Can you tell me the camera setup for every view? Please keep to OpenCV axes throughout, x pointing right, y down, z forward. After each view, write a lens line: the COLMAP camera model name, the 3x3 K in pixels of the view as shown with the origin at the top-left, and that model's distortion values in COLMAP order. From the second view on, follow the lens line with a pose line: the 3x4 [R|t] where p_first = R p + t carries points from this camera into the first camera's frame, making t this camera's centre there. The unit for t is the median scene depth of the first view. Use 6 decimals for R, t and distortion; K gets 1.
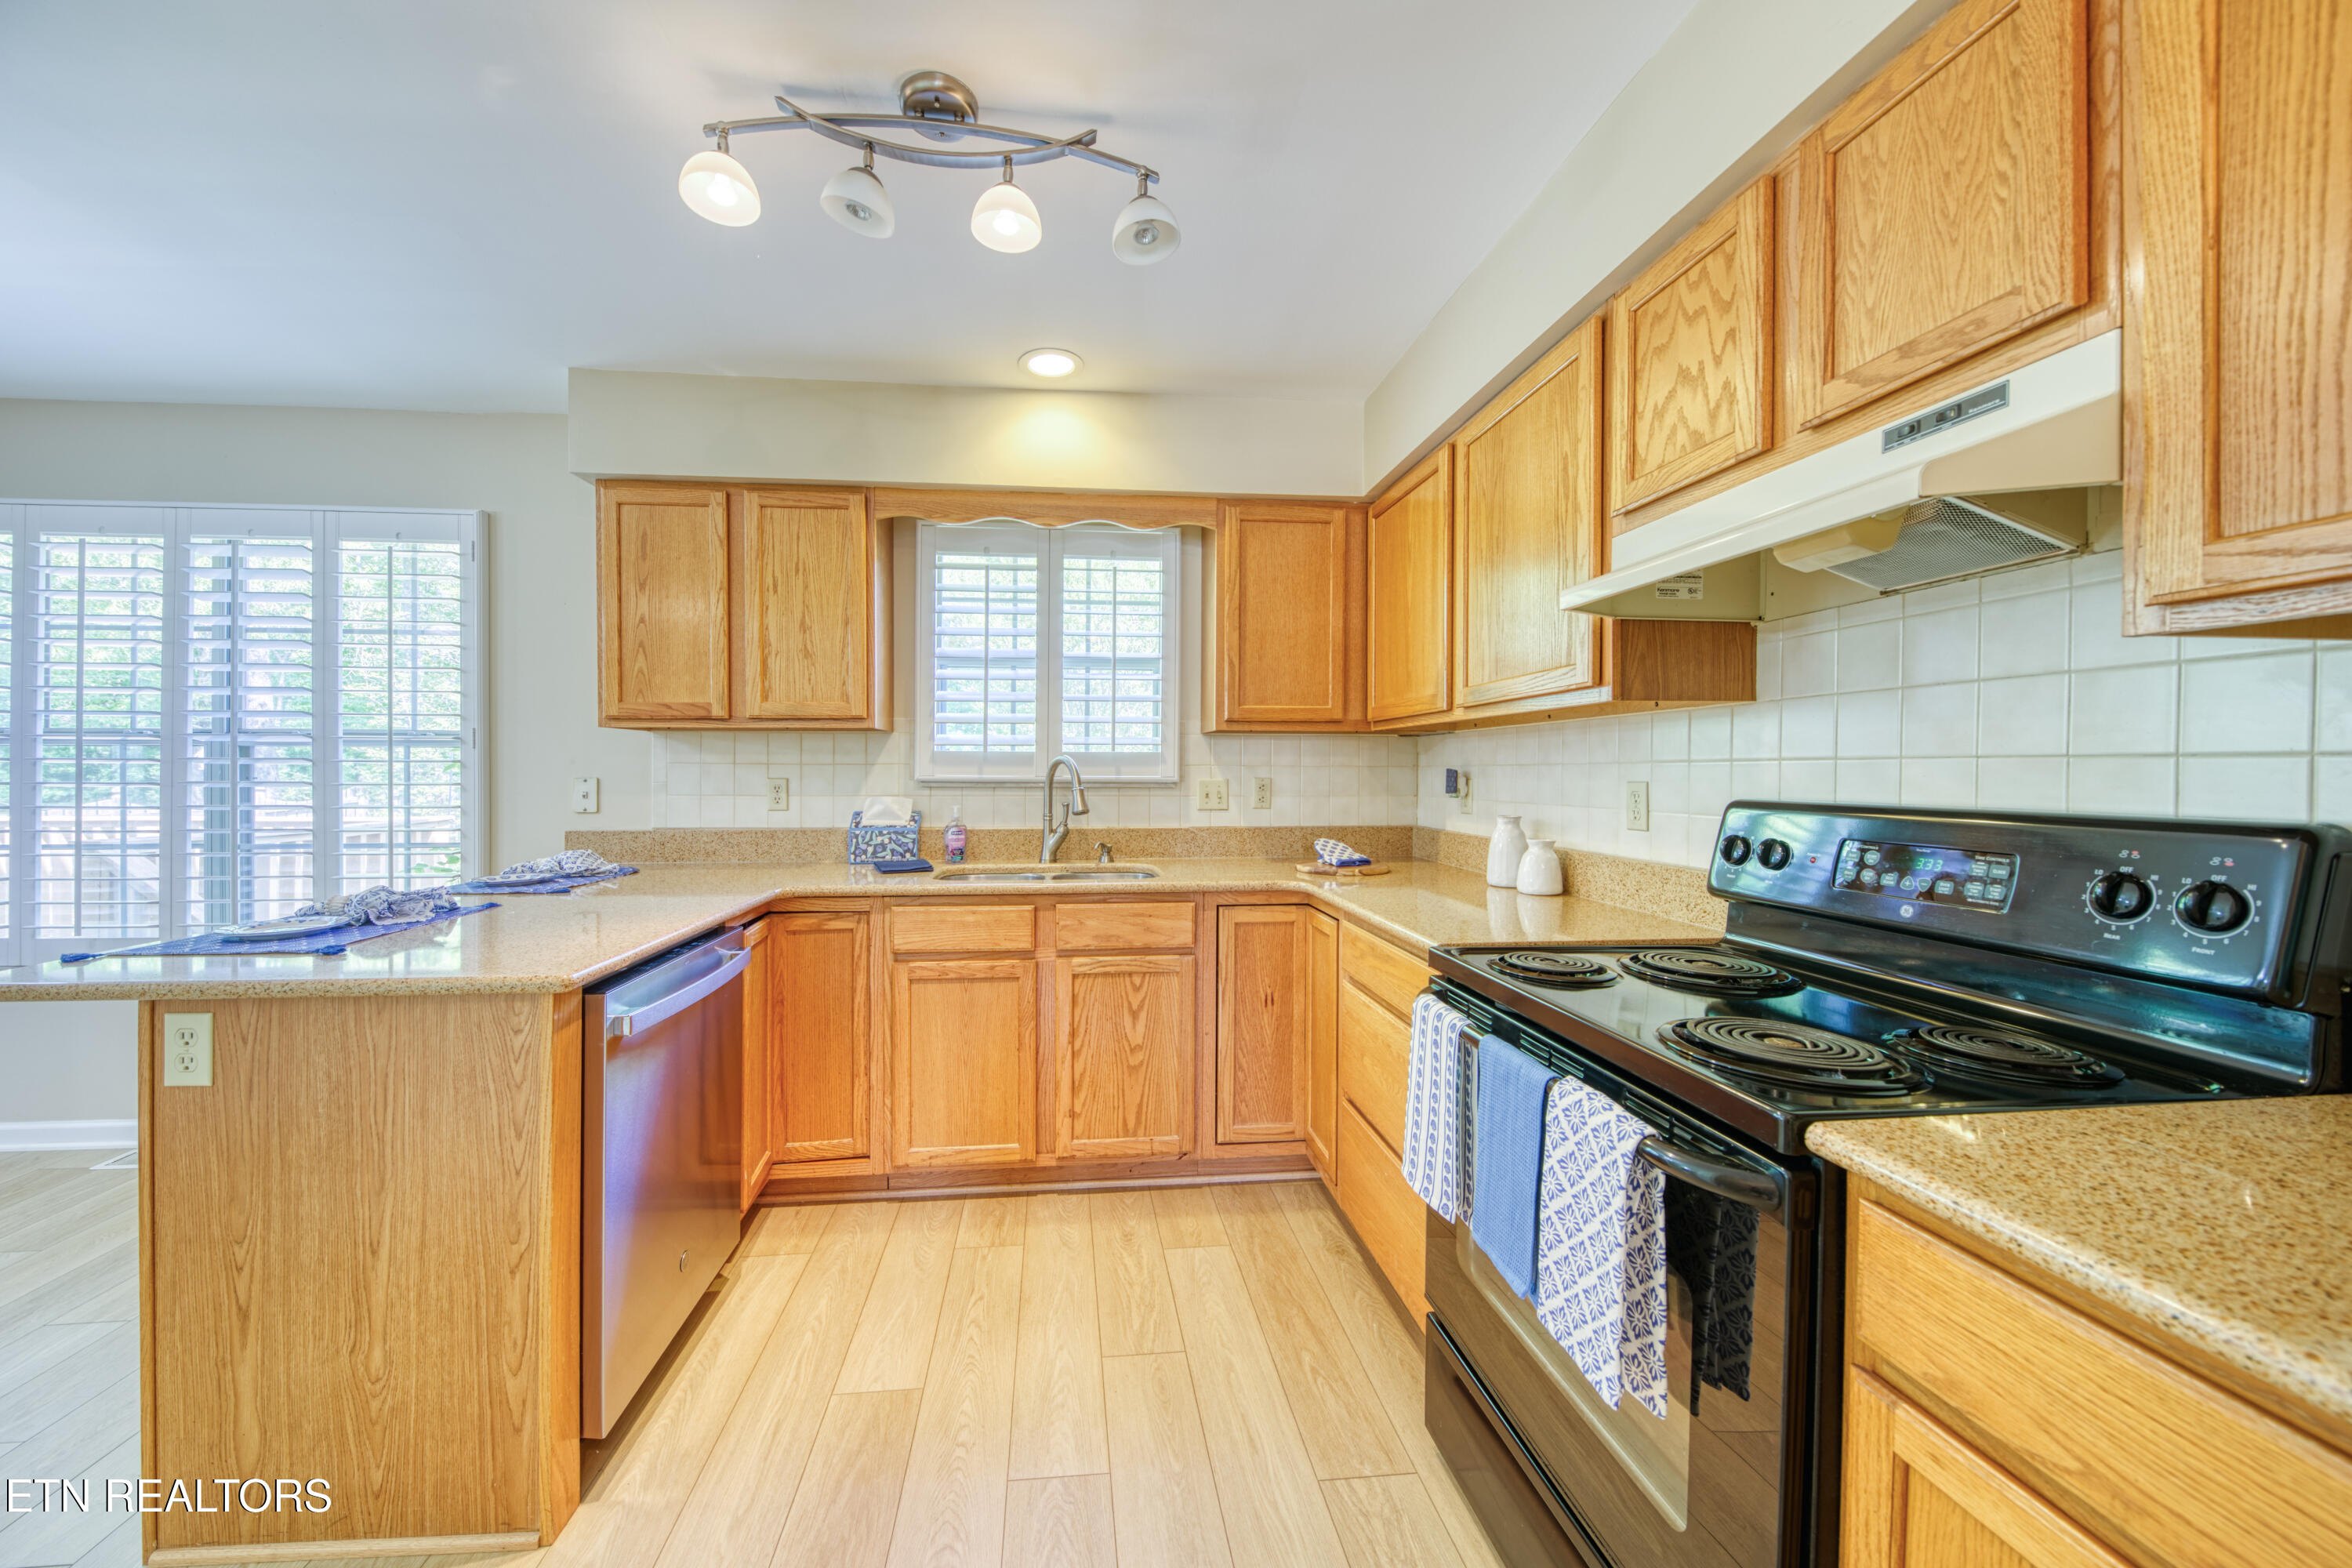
lens RADIAL K [[829.8, 0, 1152.2], [0, 829.8, 772.1], [0, 0, 1]] dist [0.006981, -0.004204]
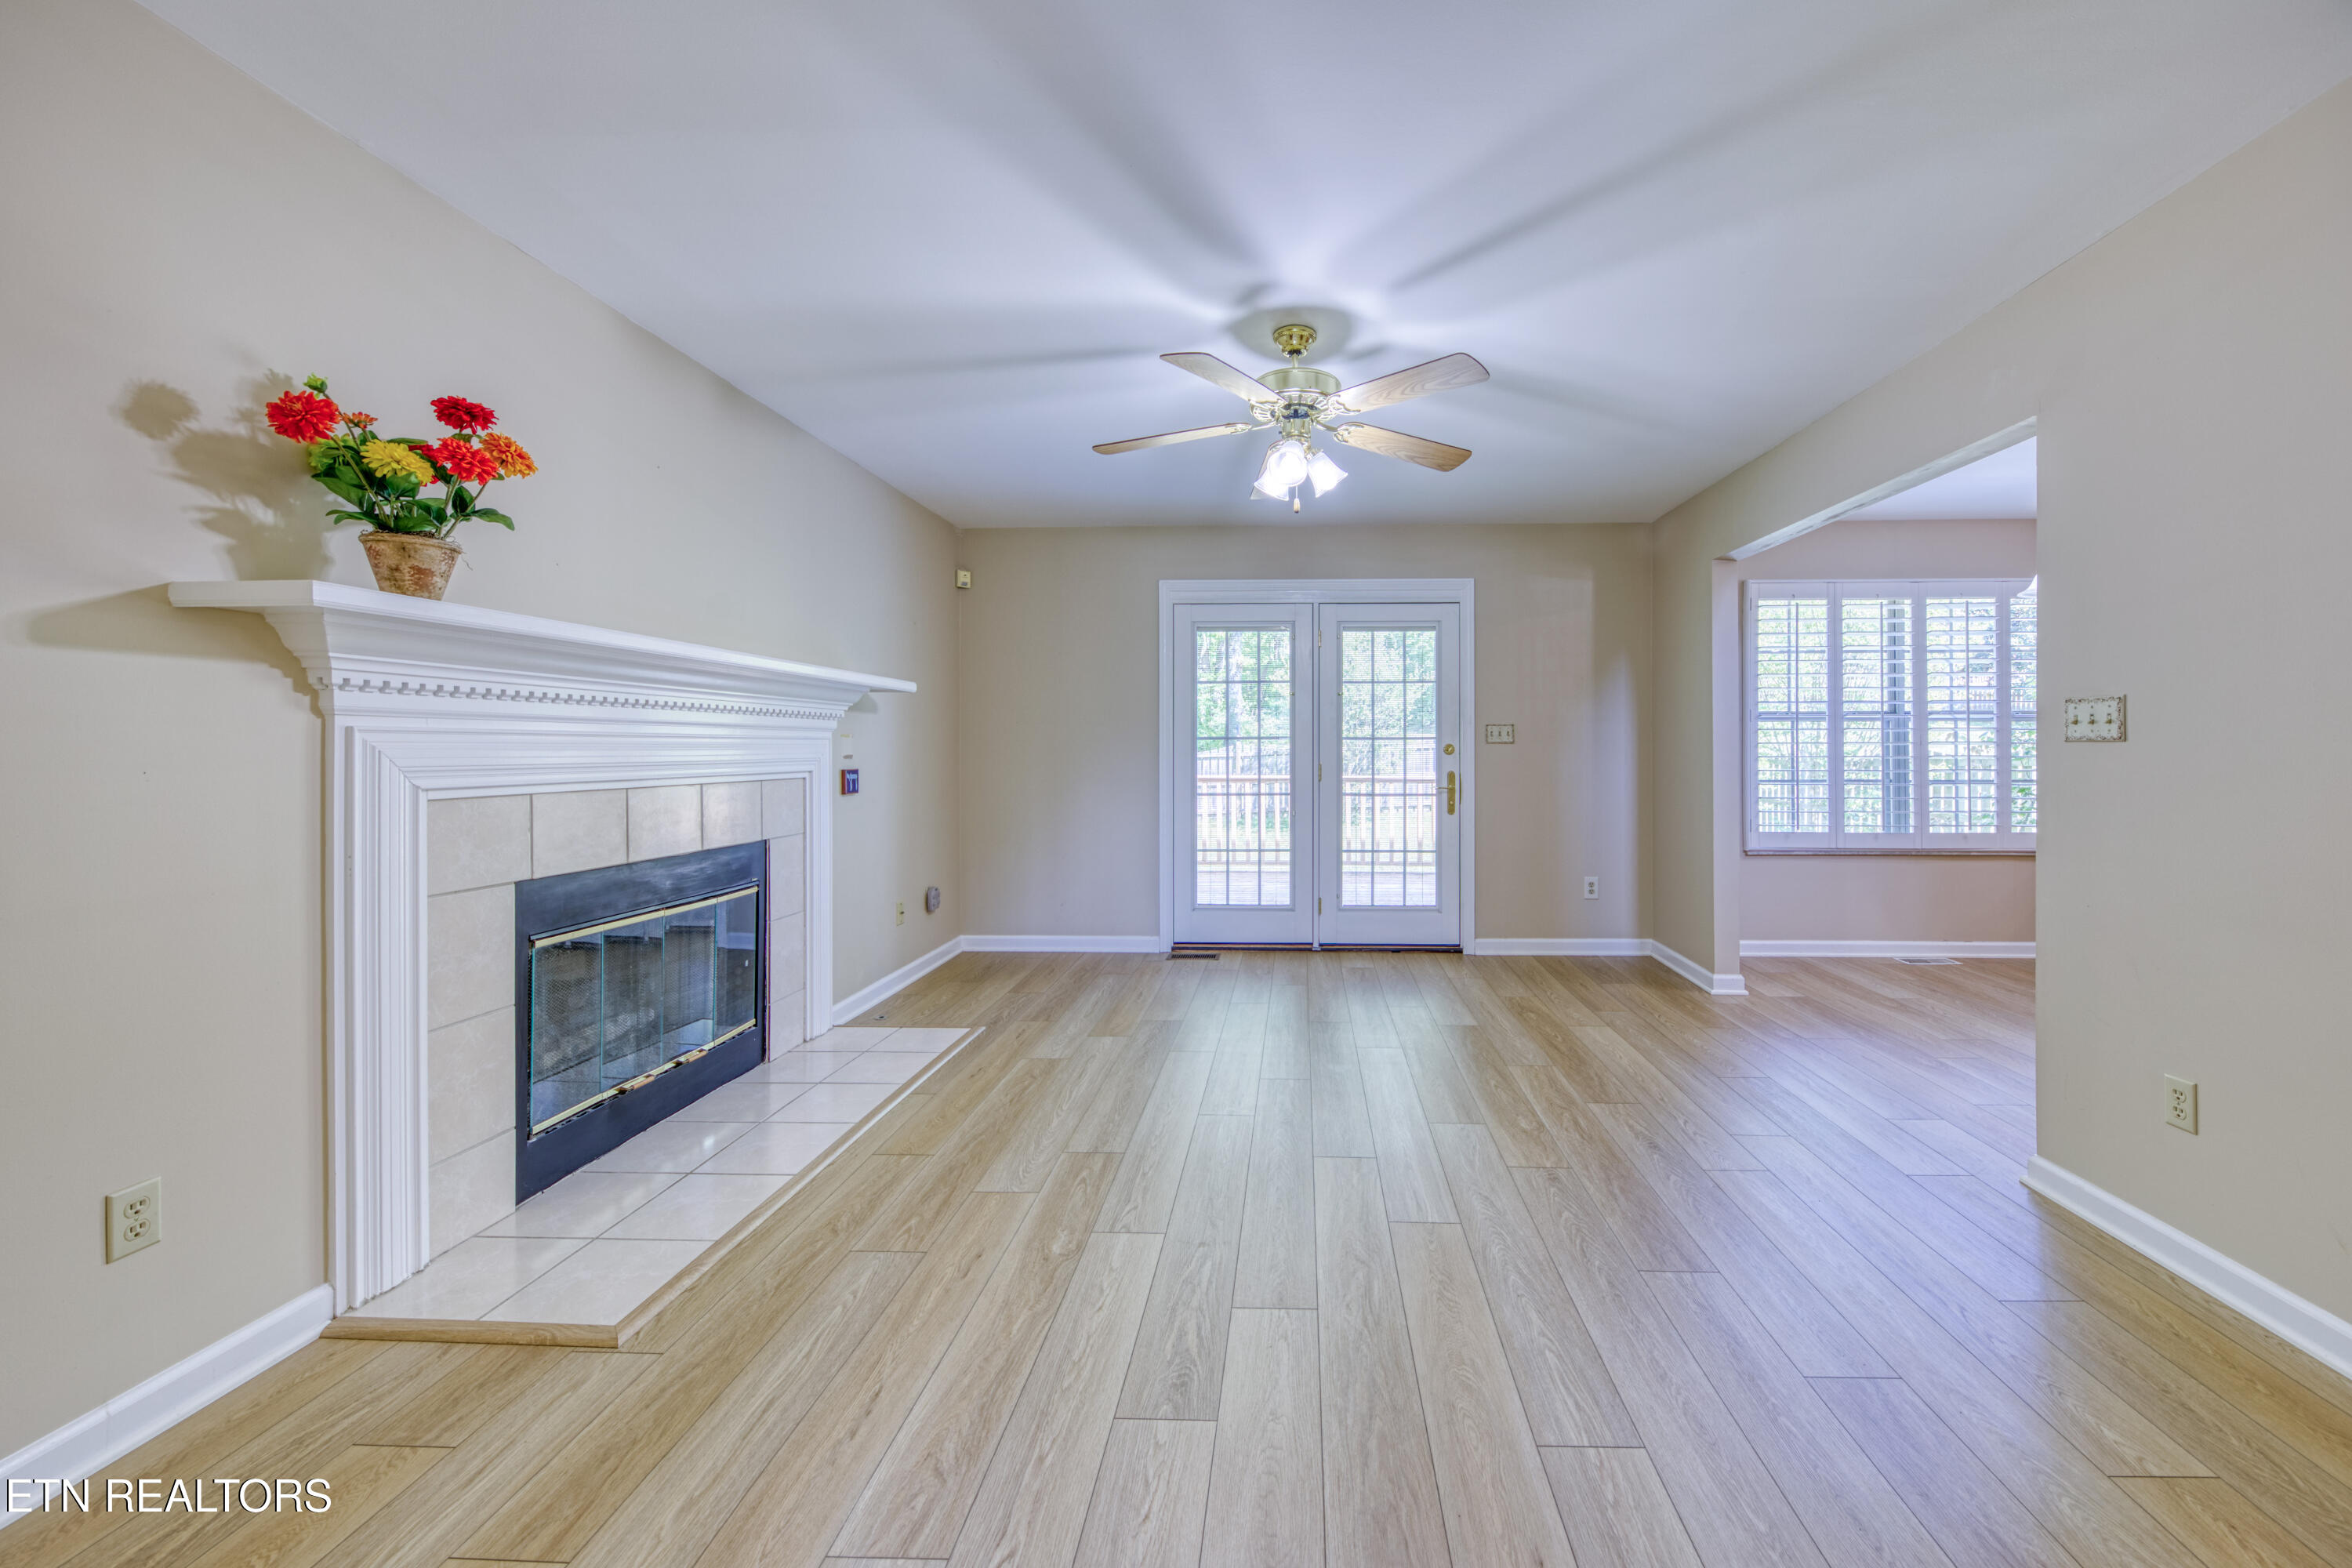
lens RADIAL K [[829.8, 0, 1280.3], [0, 829.8, 748.6], [0, 0, 1]] dist [0.006981, -0.004204]
pose [[0.990614, -0.002513, -0.136669, -2.250011], [0.001138, 0.999948, -0.010136, 0.043369], [0.136687, 0.009885, 0.990565, -0.874292]]
